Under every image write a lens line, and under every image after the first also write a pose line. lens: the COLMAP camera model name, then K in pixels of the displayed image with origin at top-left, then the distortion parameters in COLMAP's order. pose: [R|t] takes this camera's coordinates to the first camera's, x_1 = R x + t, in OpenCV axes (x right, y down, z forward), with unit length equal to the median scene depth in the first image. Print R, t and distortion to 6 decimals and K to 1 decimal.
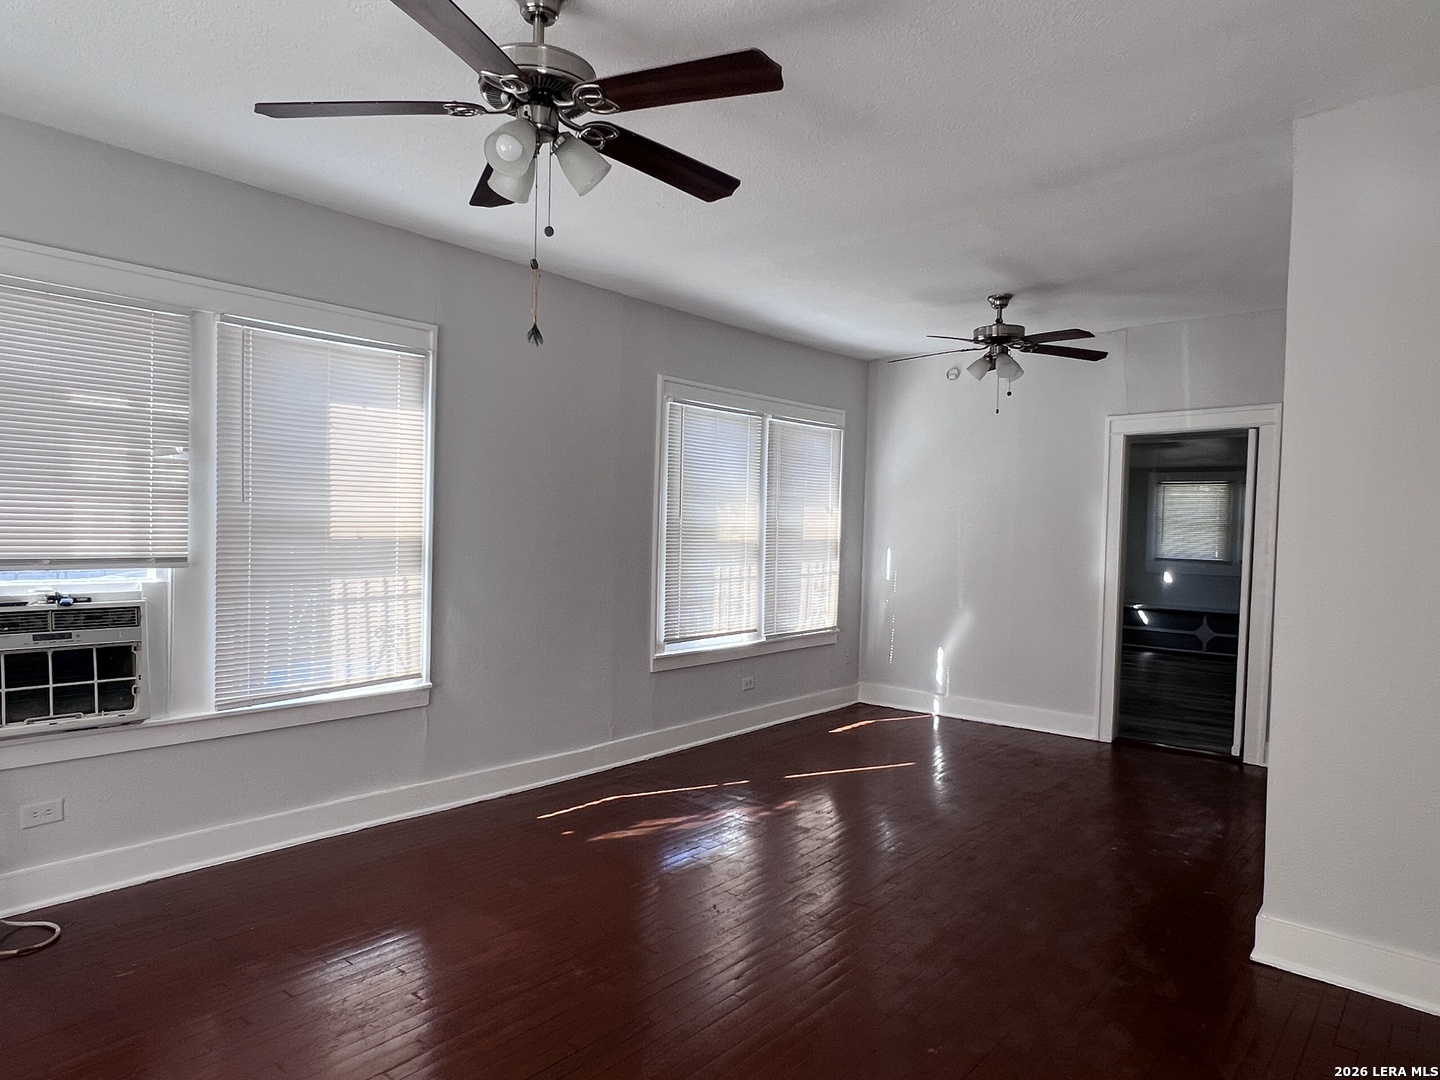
lens RADIAL K [[925.8, 0, 691.4], [0, 925.8, 548.2], [0, 0, 1]] dist [-0.003382, 0.002167]
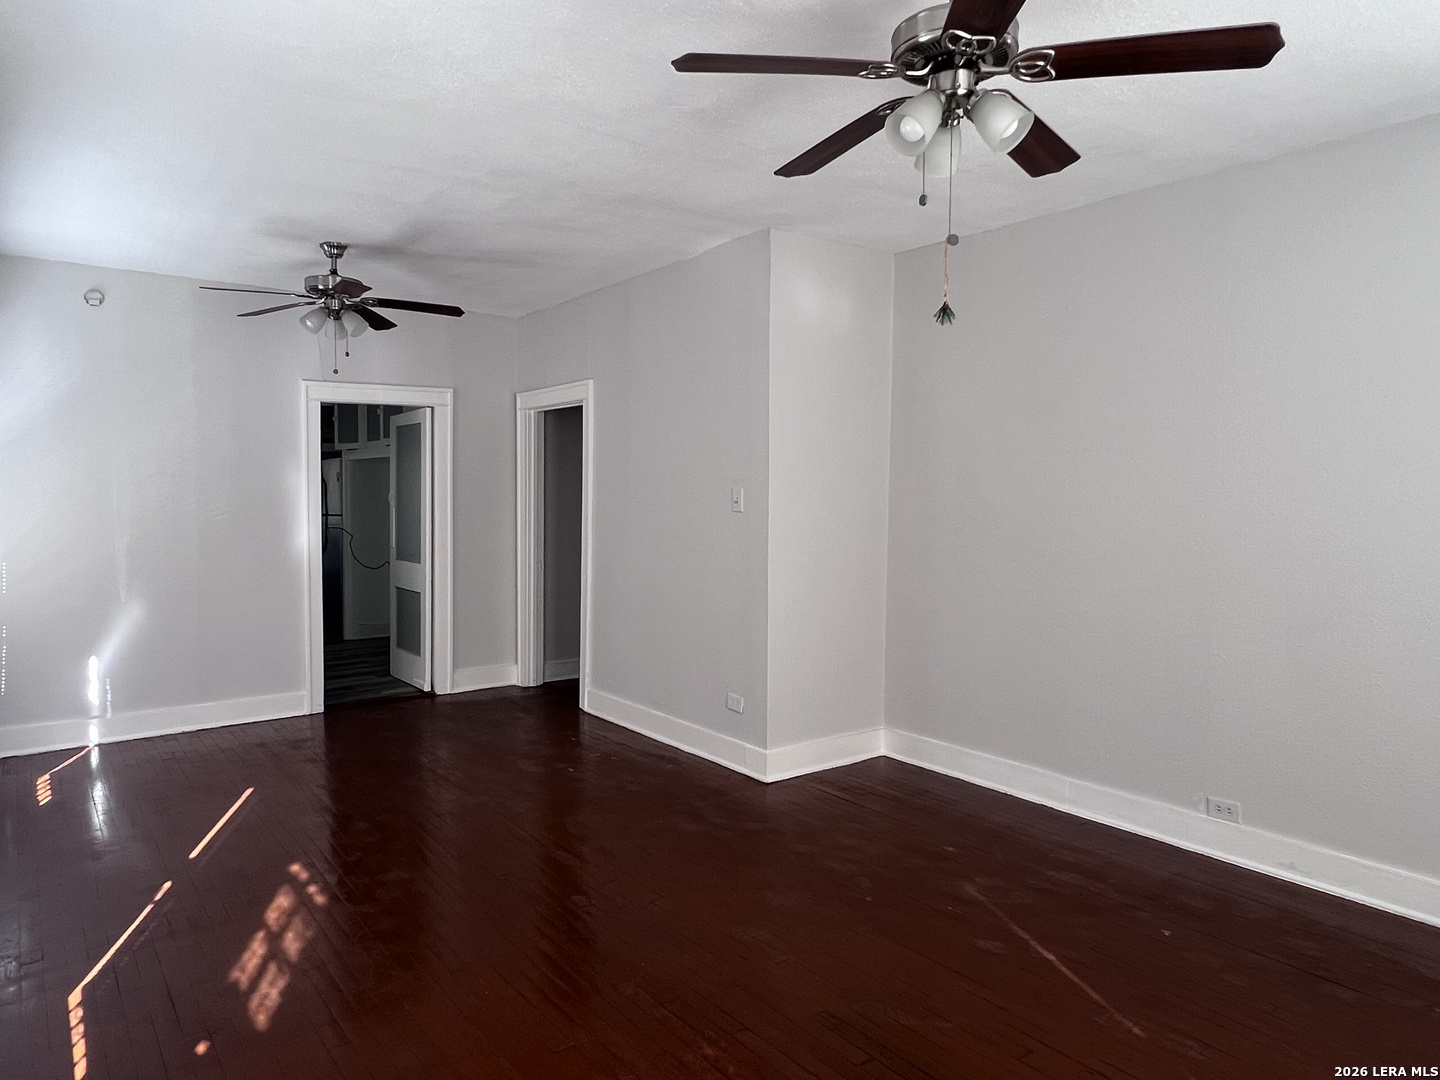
lens RADIAL K [[925.8, 0, 715.0], [0, 925.8, 535.2], [0, 0, 1]] dist [-0.003382, 0.002167]
pose [[0.173324, -0.061781, 0.982925, -0.437292], [0.030146, 0.997896, 0.057407, -0.023663], [-0.984403, 0.019681, 0.174822, 0.407936]]
